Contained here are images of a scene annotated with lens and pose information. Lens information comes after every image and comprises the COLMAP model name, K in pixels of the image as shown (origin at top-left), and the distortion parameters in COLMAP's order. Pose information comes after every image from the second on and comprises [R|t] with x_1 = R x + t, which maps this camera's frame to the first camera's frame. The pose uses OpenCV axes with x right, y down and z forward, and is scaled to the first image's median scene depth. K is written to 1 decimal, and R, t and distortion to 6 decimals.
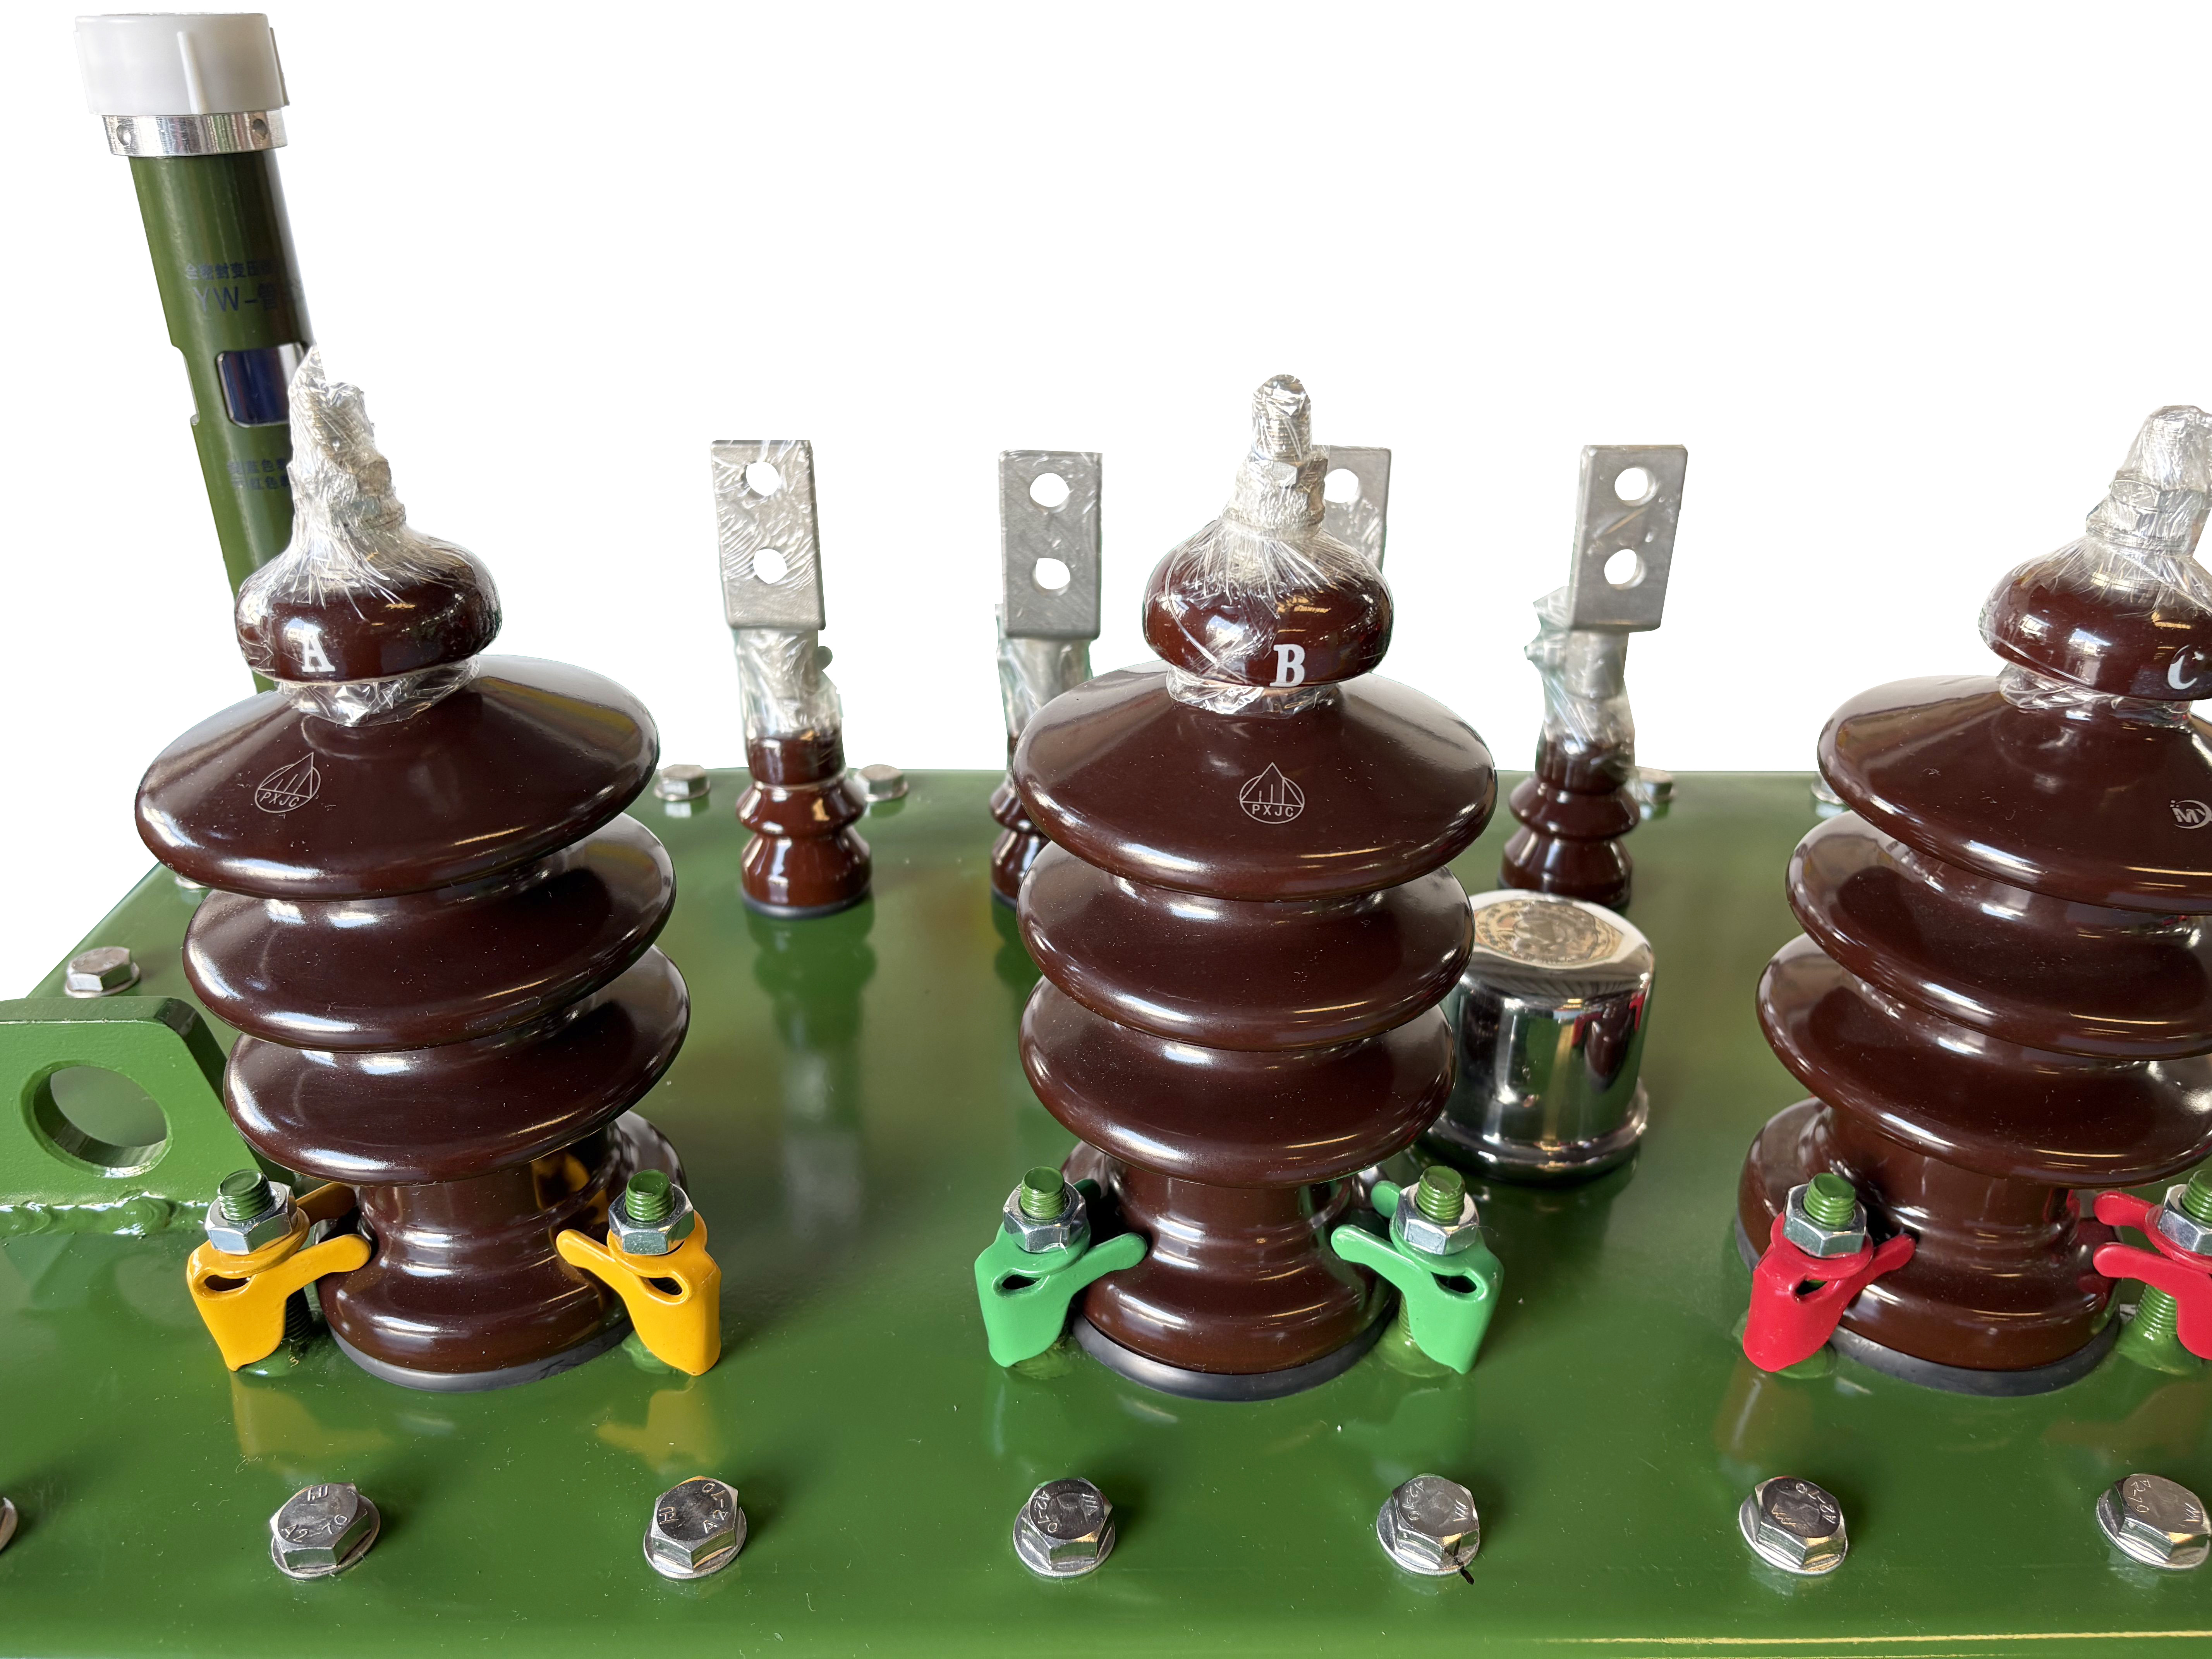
lens RADIAL K [[1851.5, 0, 1197.2], [0, 1851.5, 830.7], [0, 0, 1]] dist [-0.011344, -0.002318]
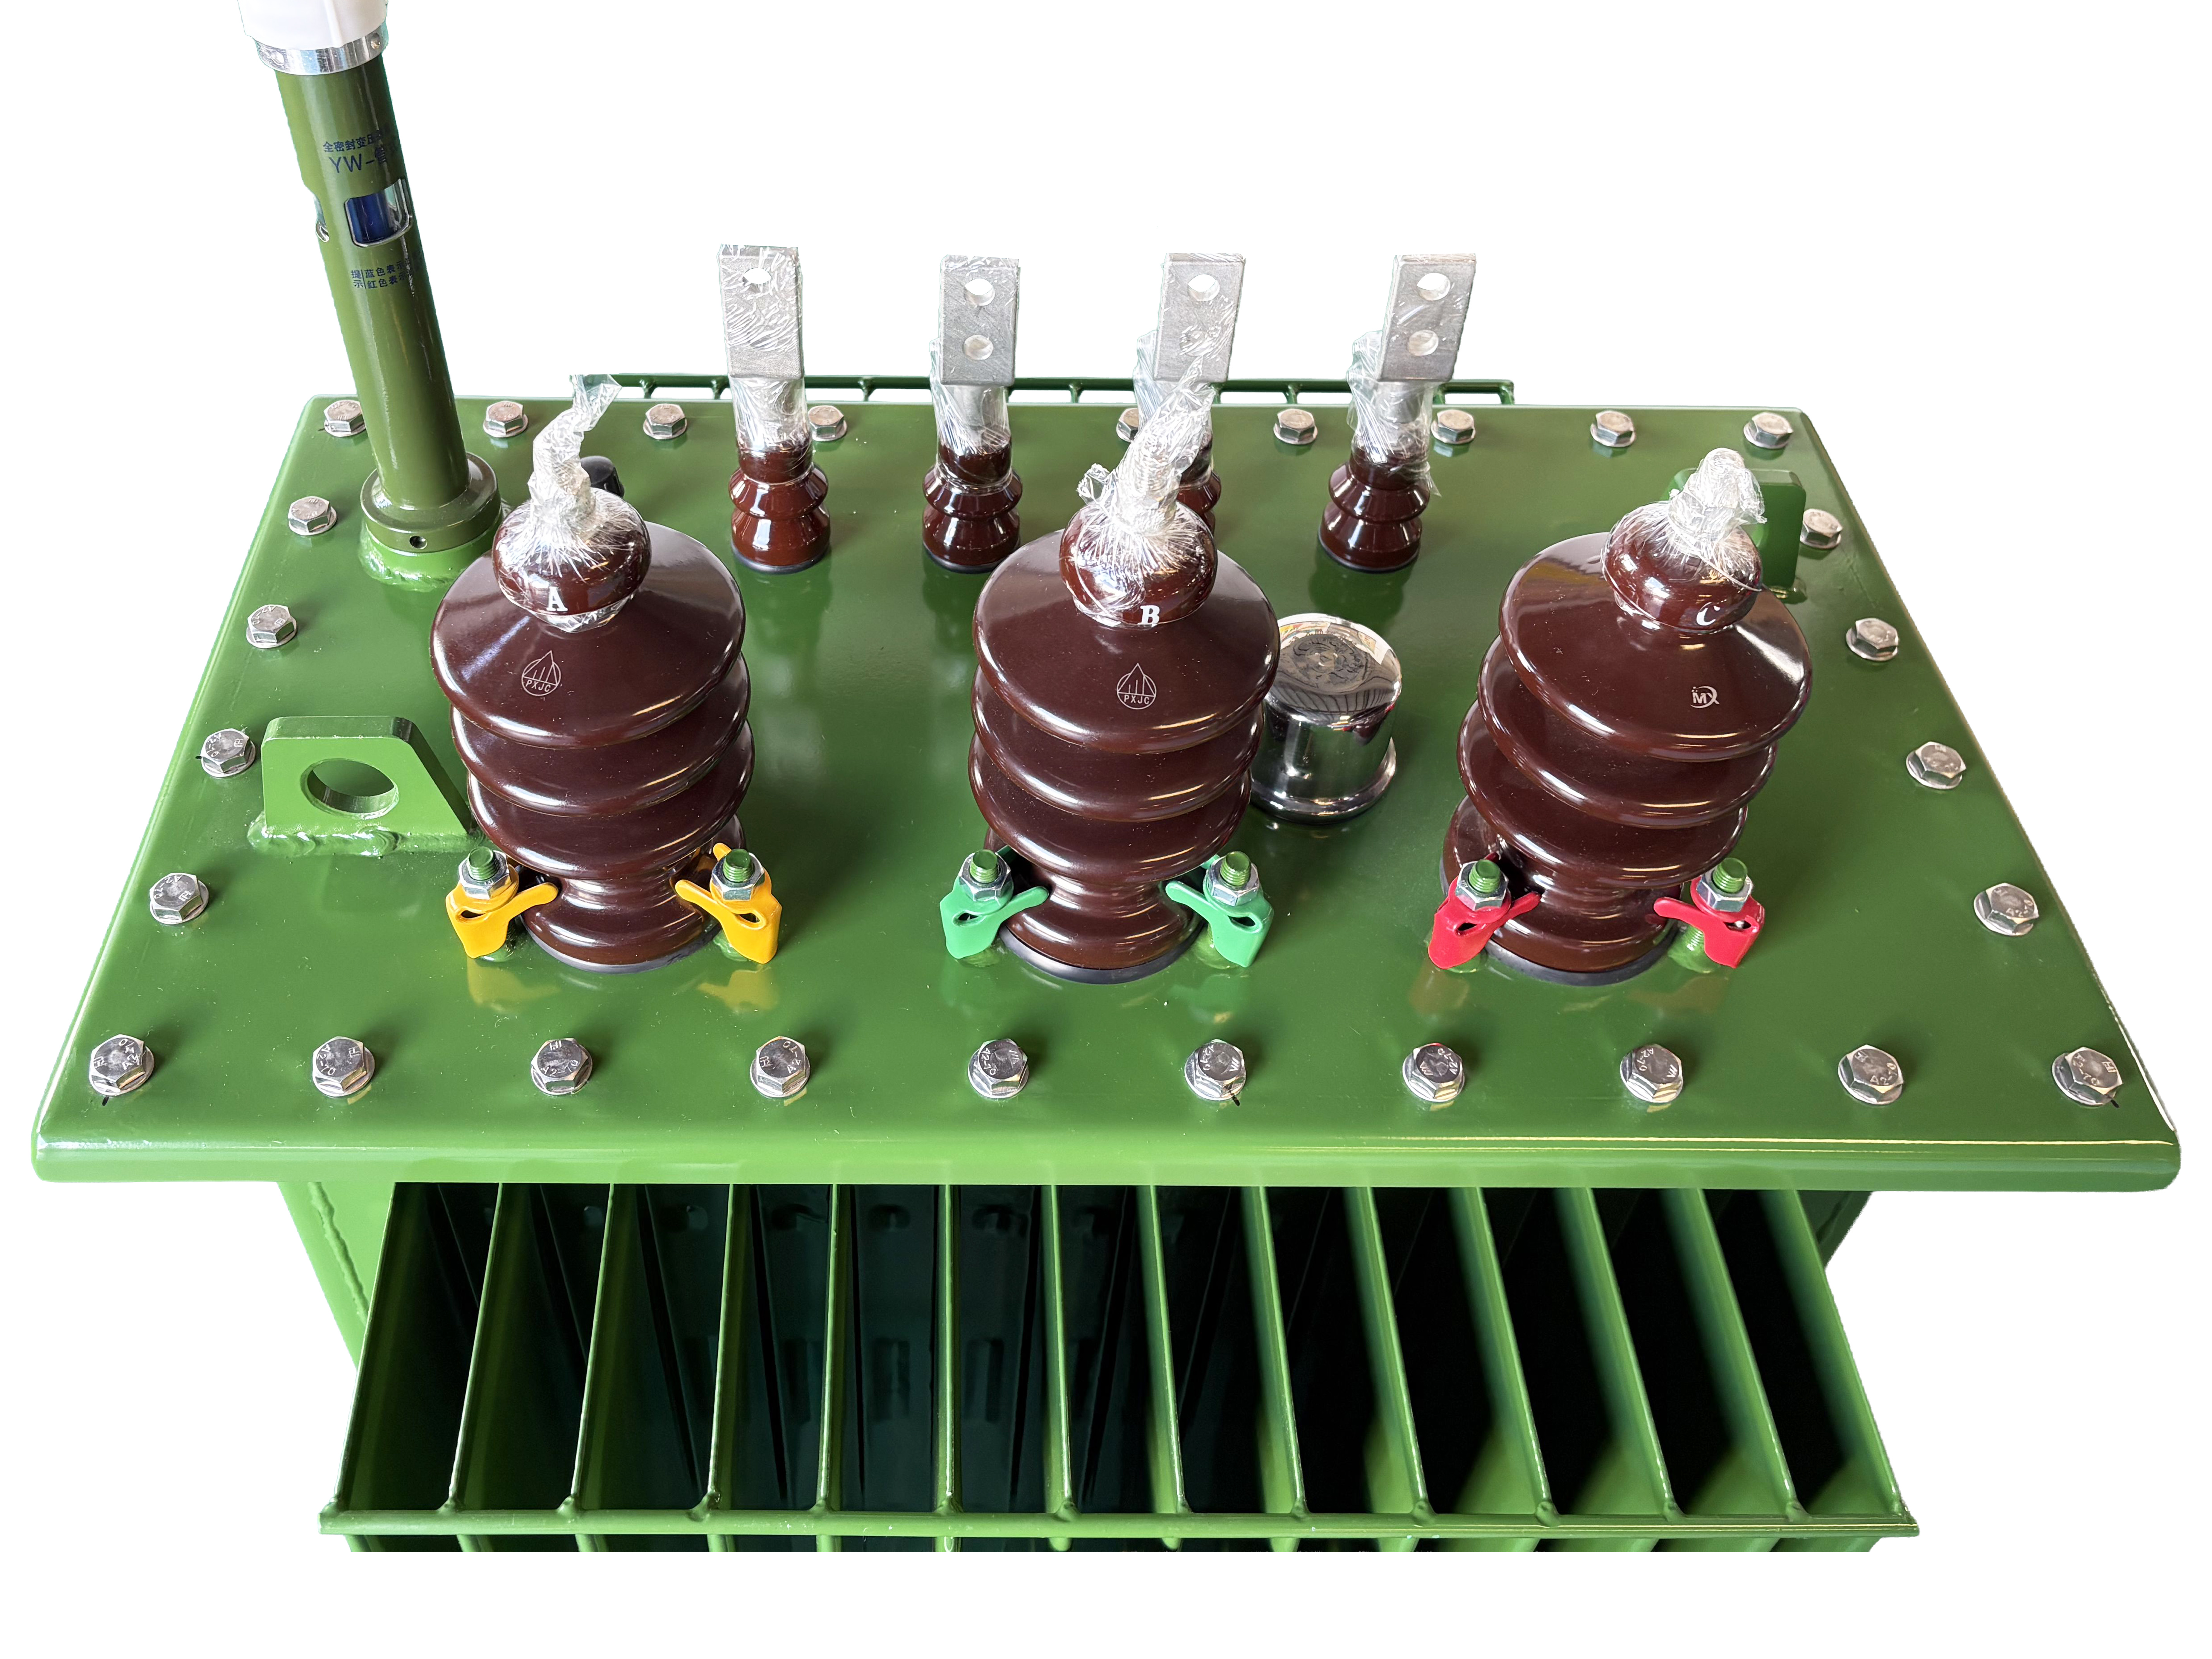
lens RADIAL K [[1746.2, 0, 1106.0], [0, 1746.2, 829.5], [0, 0, 1]] dist [0.001116, 0.009664]
pose [[0.999344, 0.024857, 0.026340, -0.019241], [-0.031905, 0.948395, 0.315482, -0.299508], [-0.017139, -0.316116, 0.948566, -0.396101]]
